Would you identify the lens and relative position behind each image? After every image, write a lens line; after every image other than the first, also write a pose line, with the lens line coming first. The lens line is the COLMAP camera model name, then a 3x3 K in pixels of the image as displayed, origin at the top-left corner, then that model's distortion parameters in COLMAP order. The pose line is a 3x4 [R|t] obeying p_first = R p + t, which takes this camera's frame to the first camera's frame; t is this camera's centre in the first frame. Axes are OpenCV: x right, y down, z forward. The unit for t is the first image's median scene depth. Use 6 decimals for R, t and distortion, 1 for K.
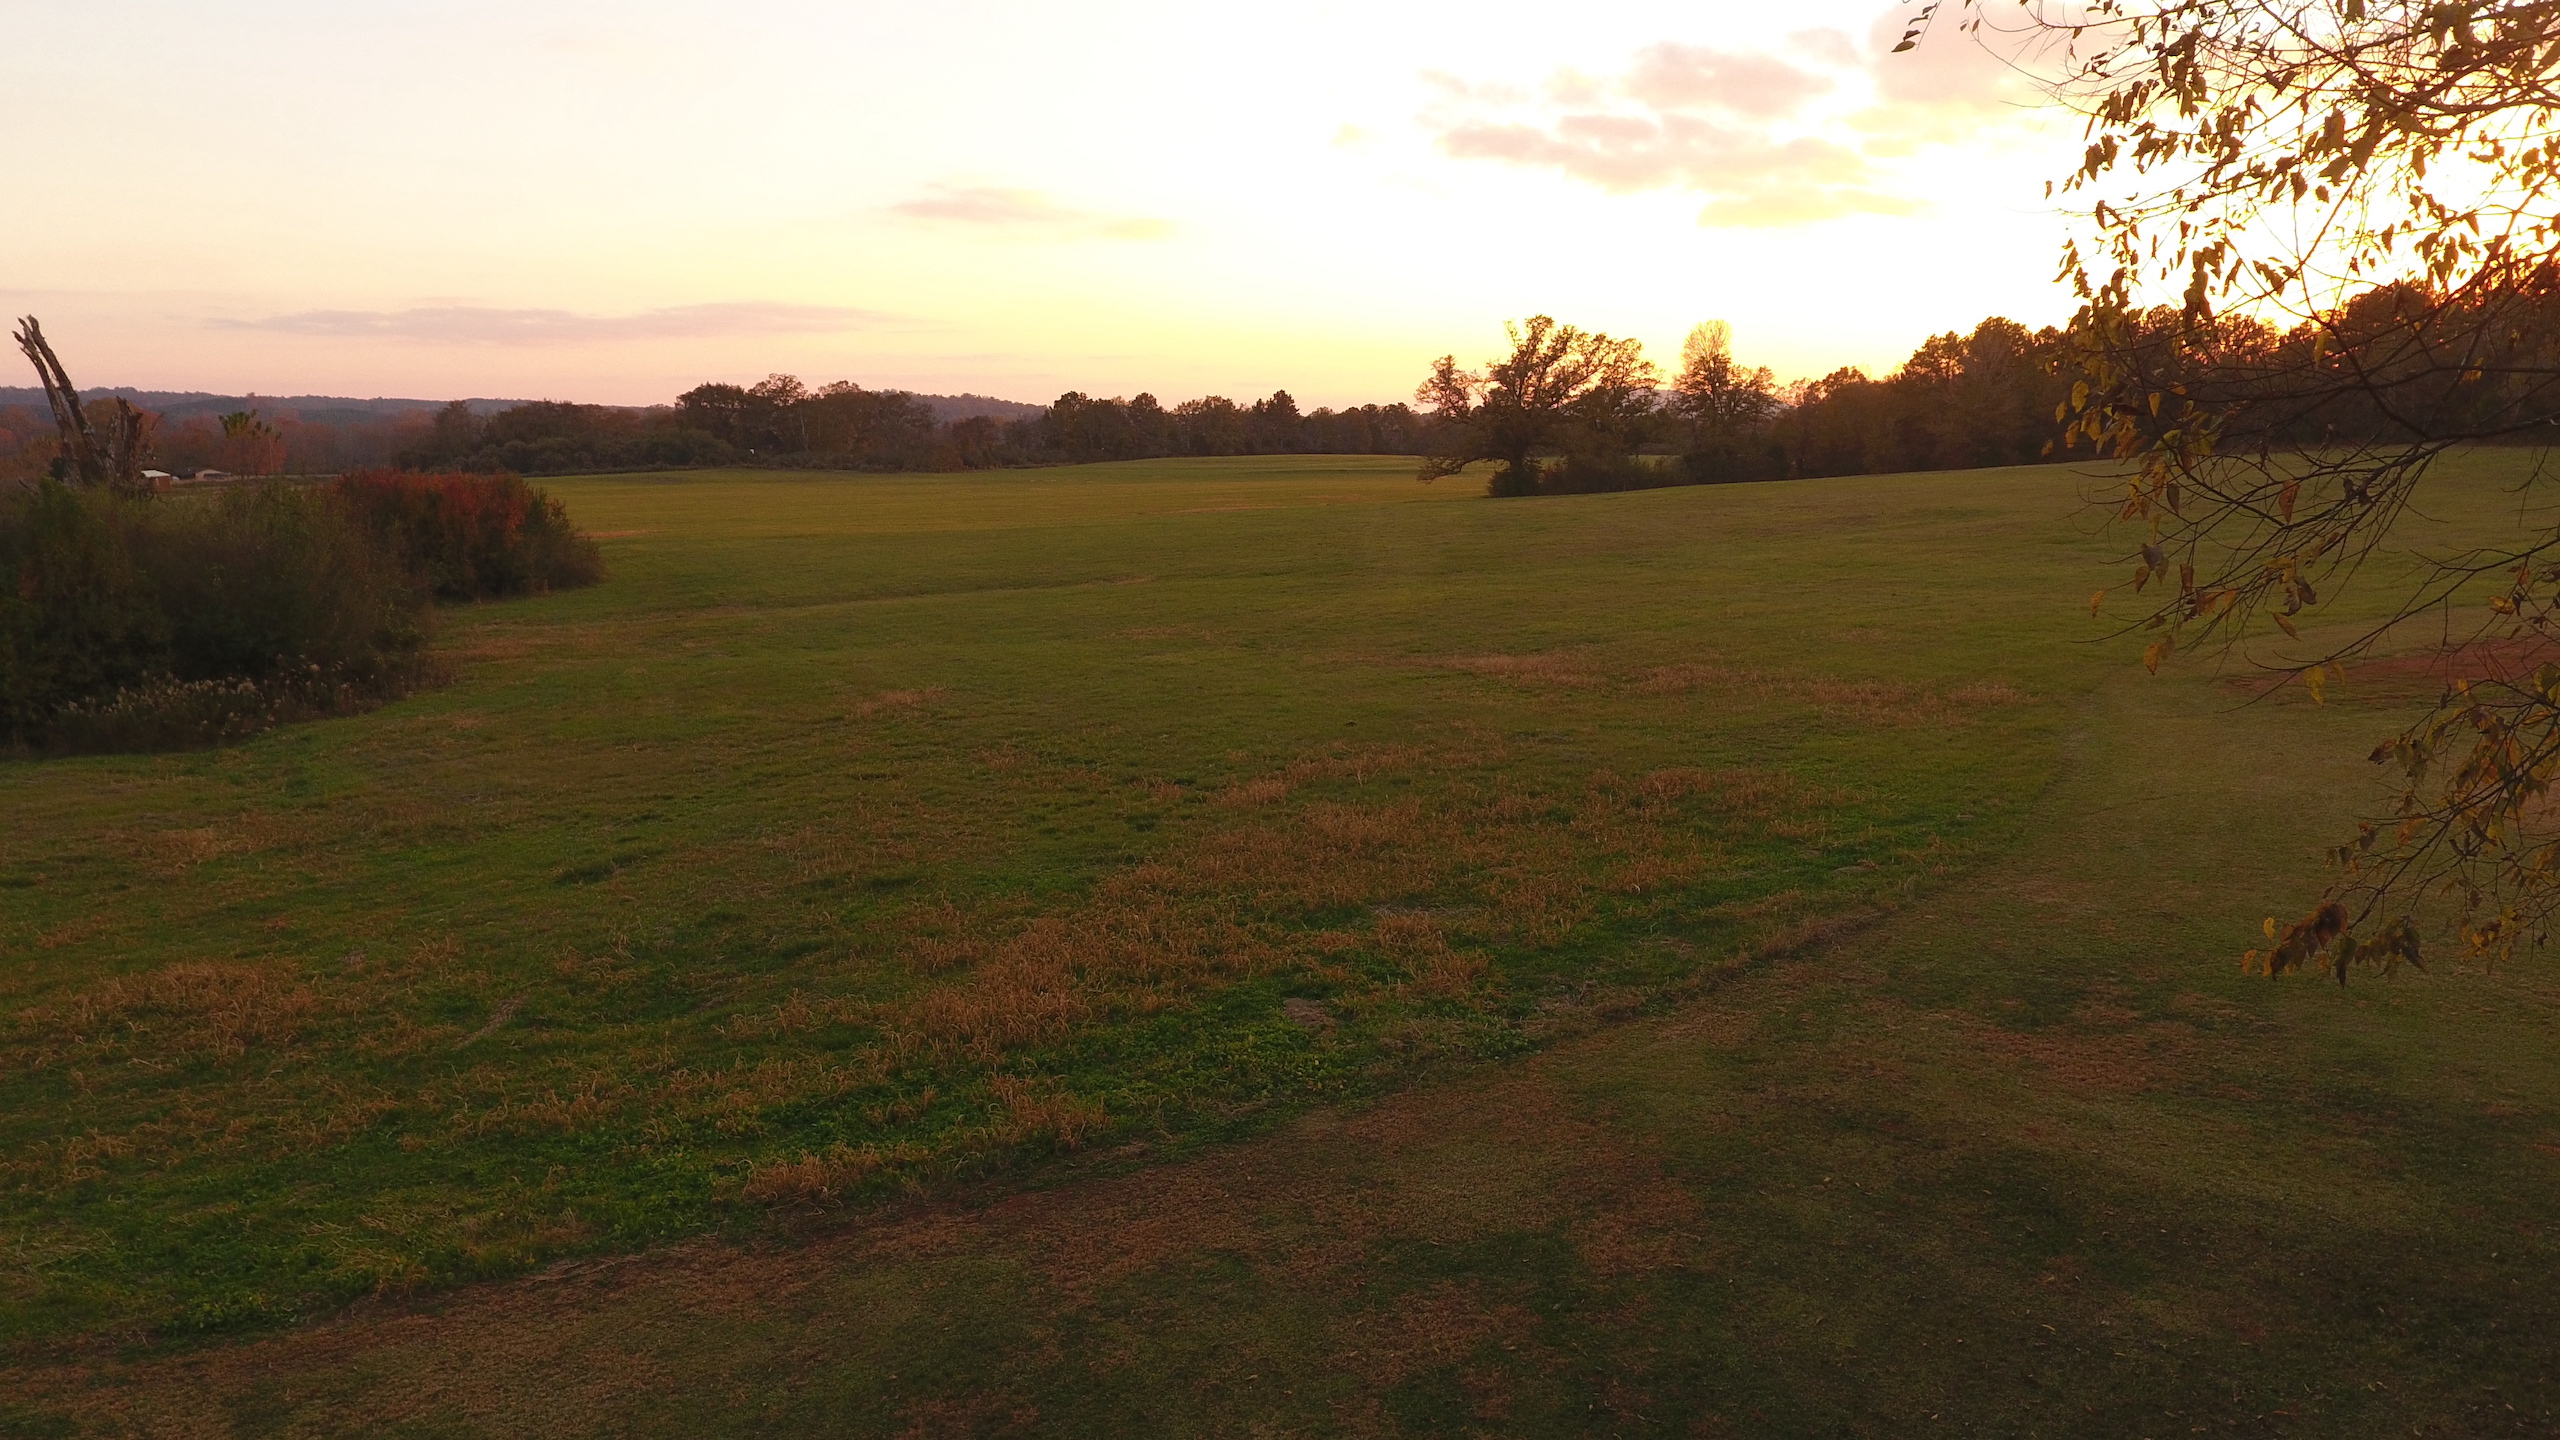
lens RADIAL K [[1525.8, 0, 1268.5], [0, 1525.8, 714.4], [0, 0, 1]] dist [-0.001679, 0.000079]
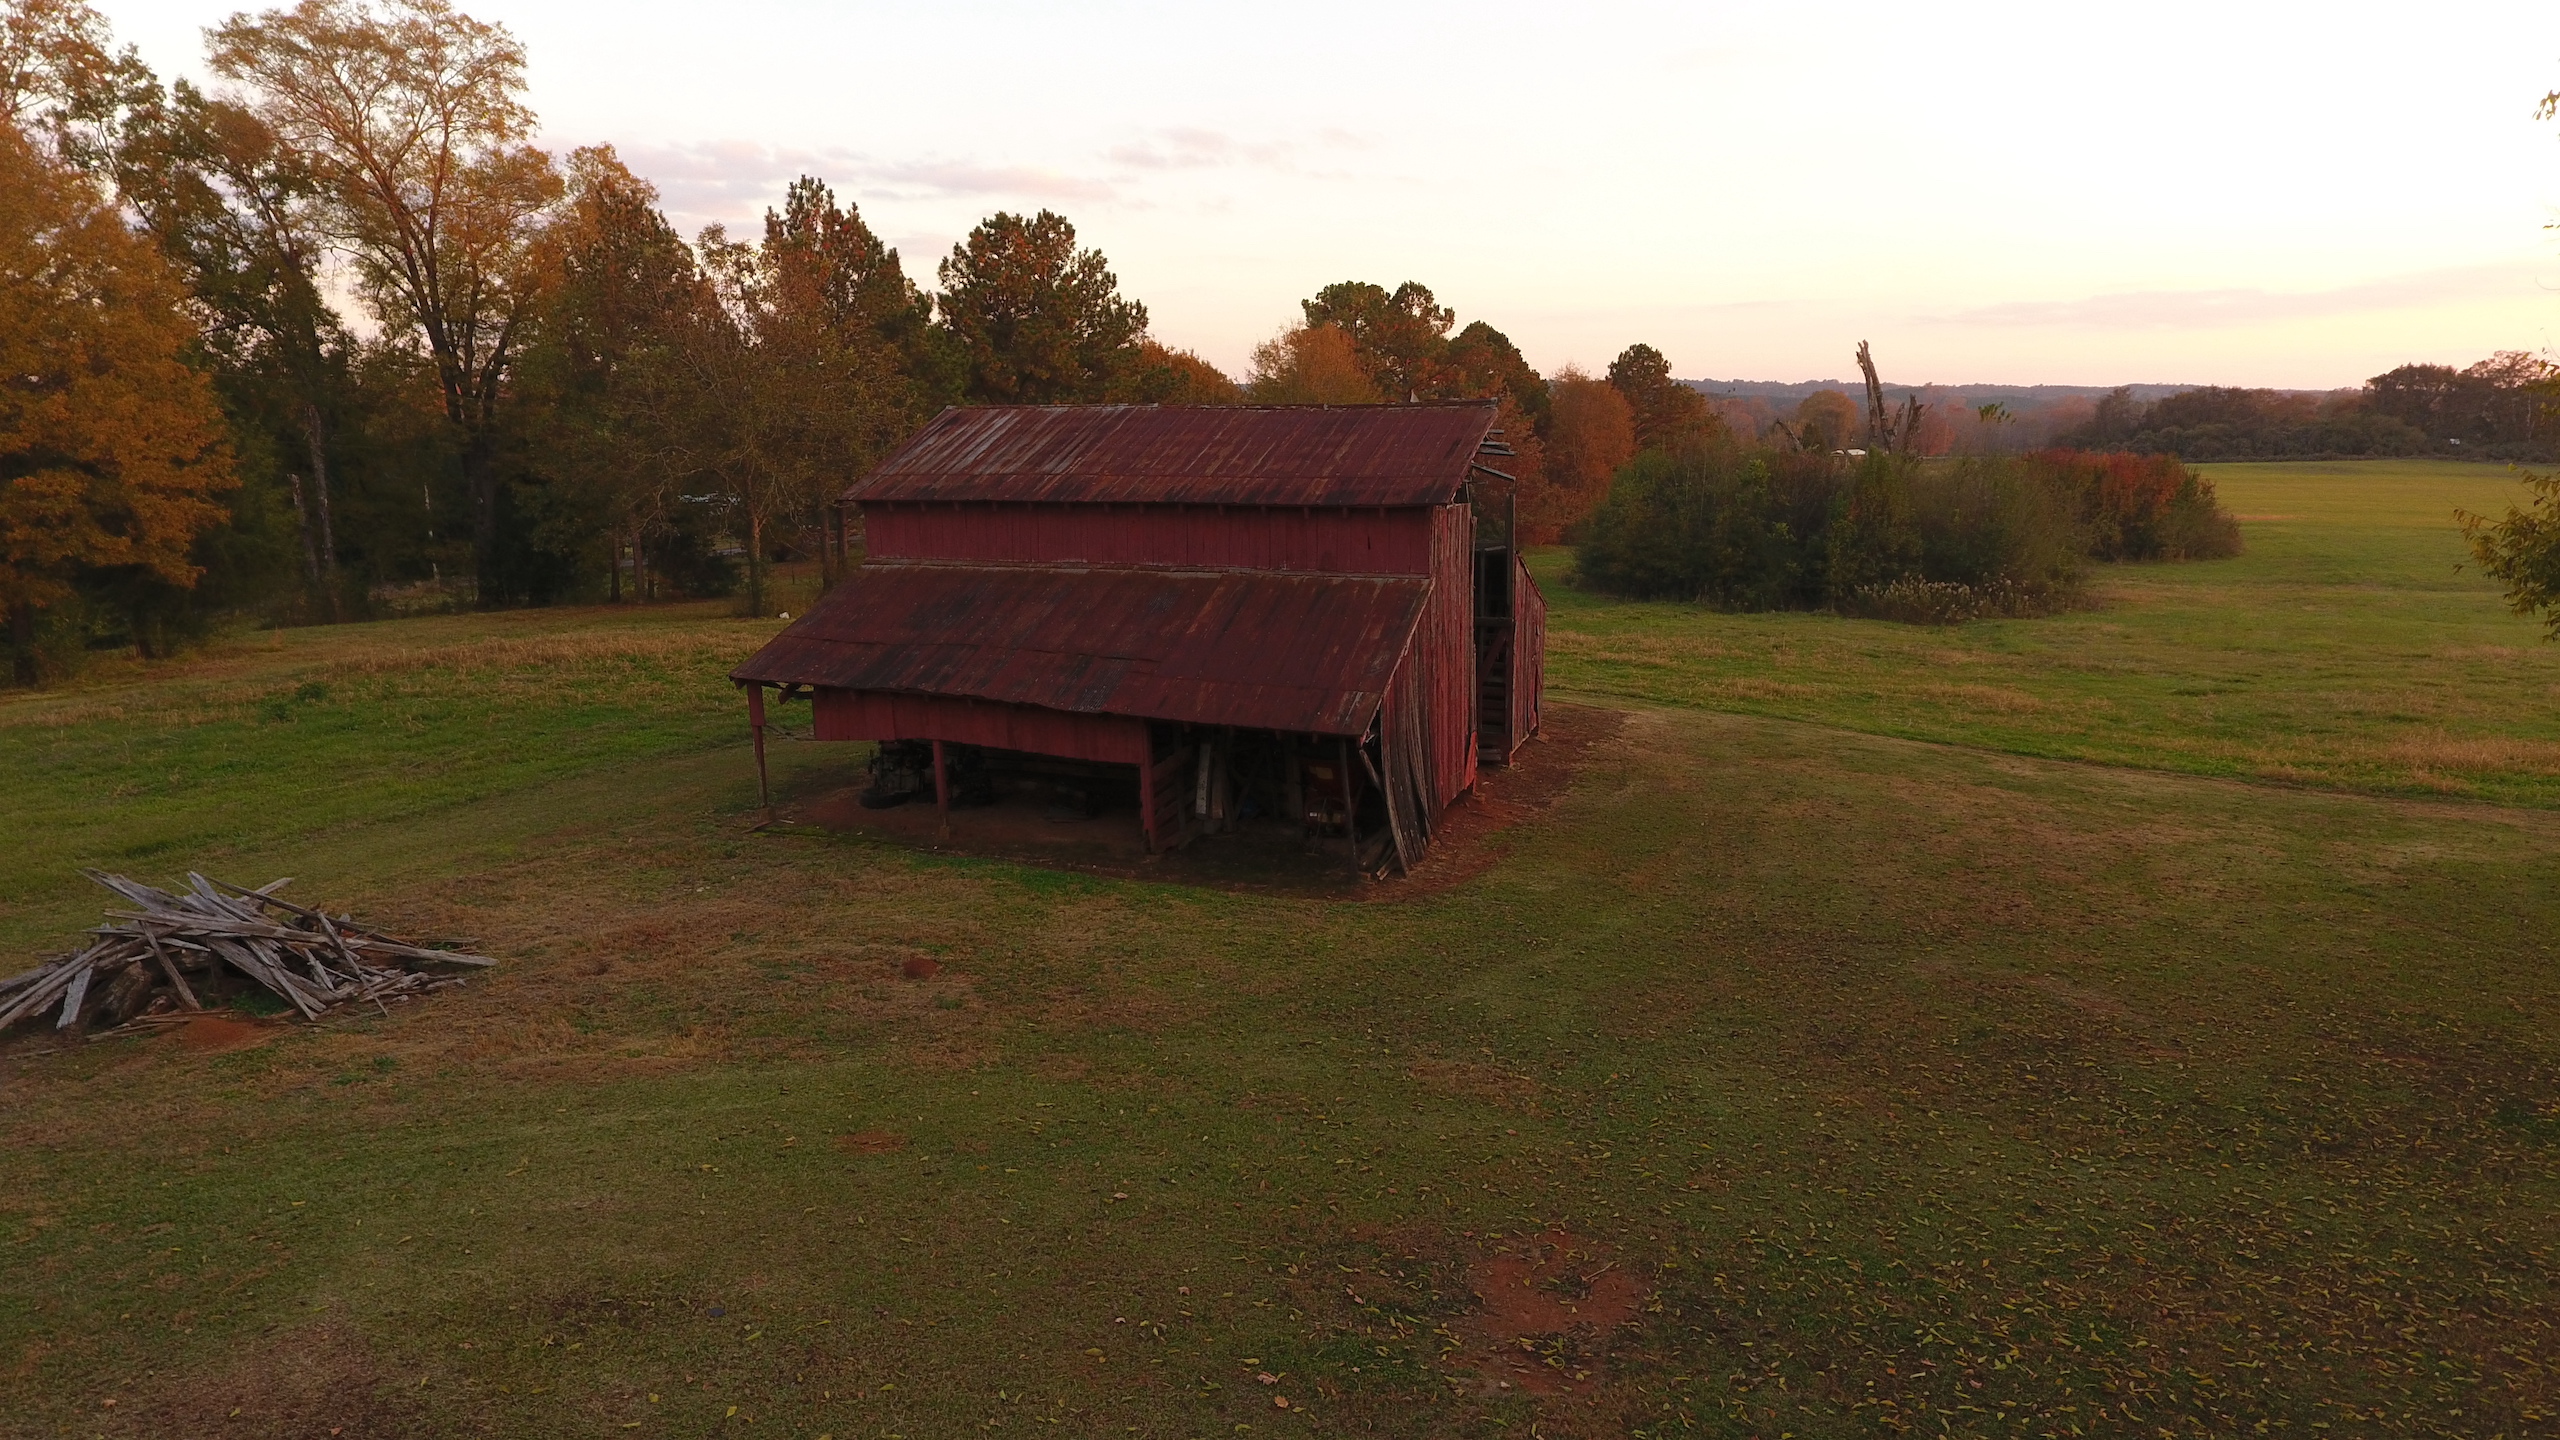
lens RADIAL K [[1525.8, 0, 1272.8], [0, 1525.8, 721.9], [0, 0, 1]] dist [-0.001679, 0.000079]
pose [[0.560248, 0.162557, -0.812218, 0.080972], [-0.151725, 0.984104, 0.092302, 0.033905], [0.814311, 0.071522, 0.576006, -0.179294]]
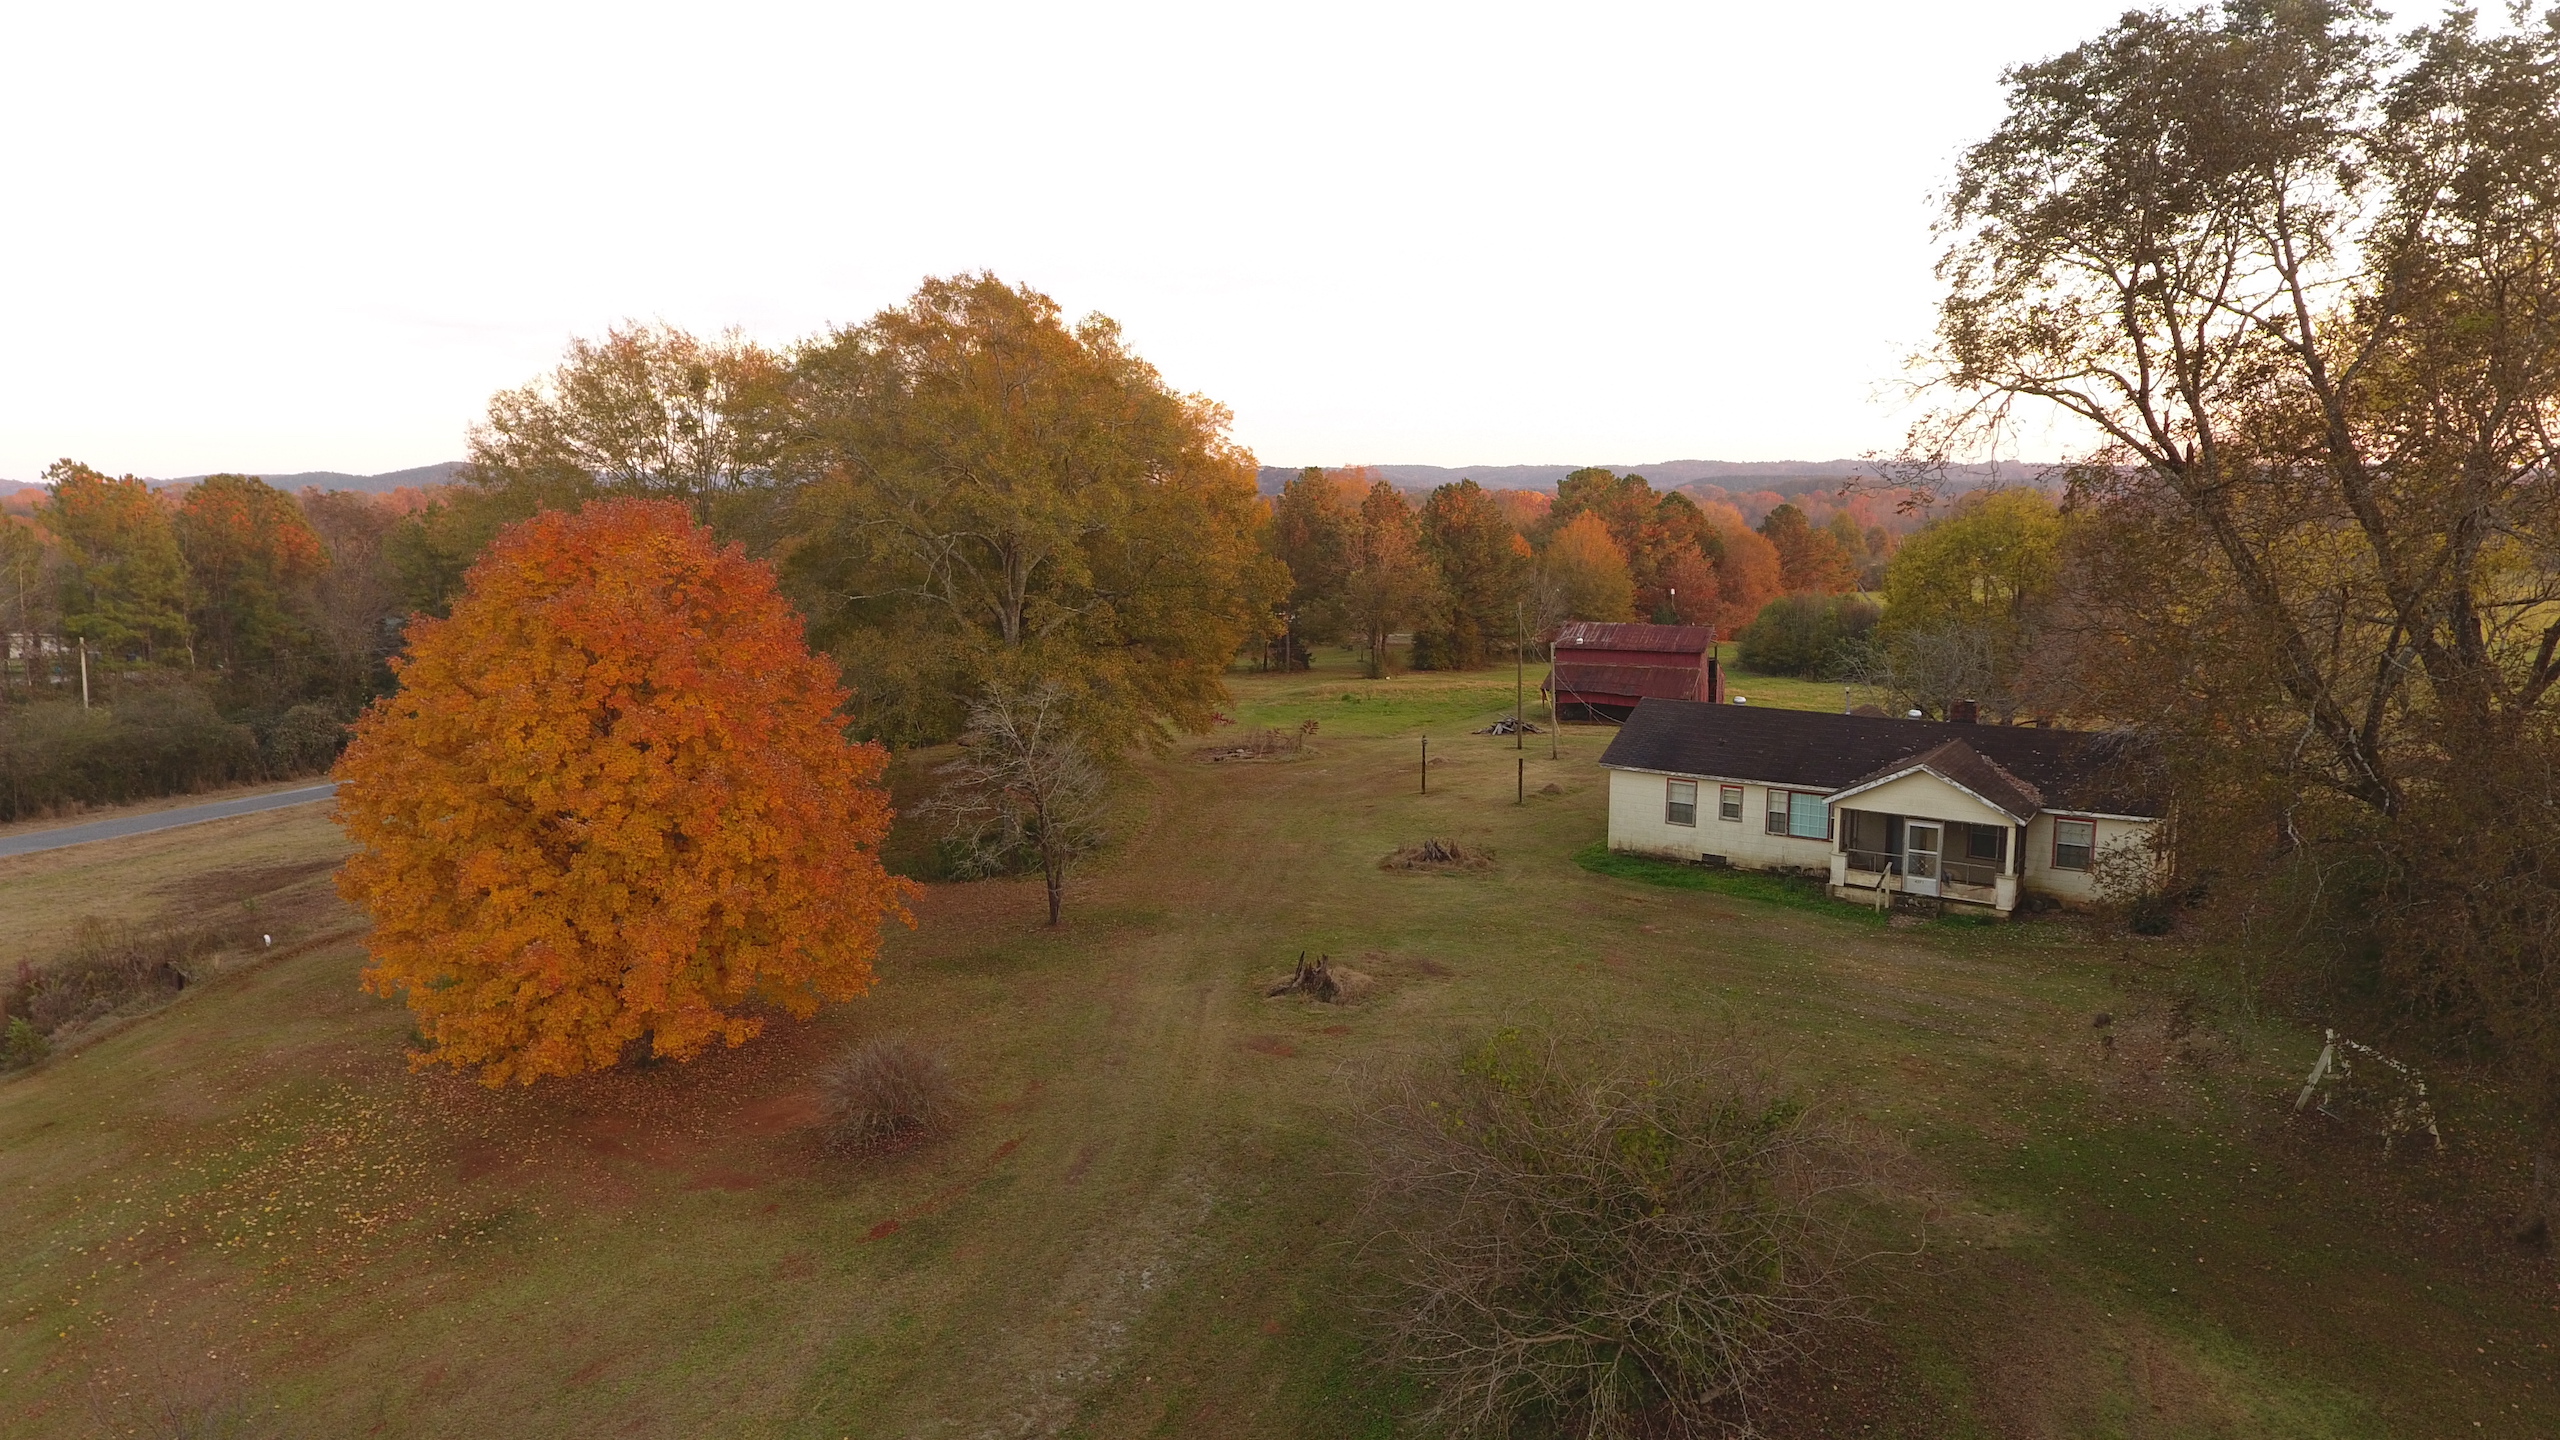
lens RADIAL K [[1525.8, 0, 1276.1], [0, 1525.8, 719.4], [0, 0, 1]] dist [-0.001679, 0.000079]
pose [[0.472042, 0.129583, -0.872001, 0.623966], [-0.161729, 0.985080, 0.058838, 0.048536], [0.866614, 0.113254, 0.485956, -0.726482]]
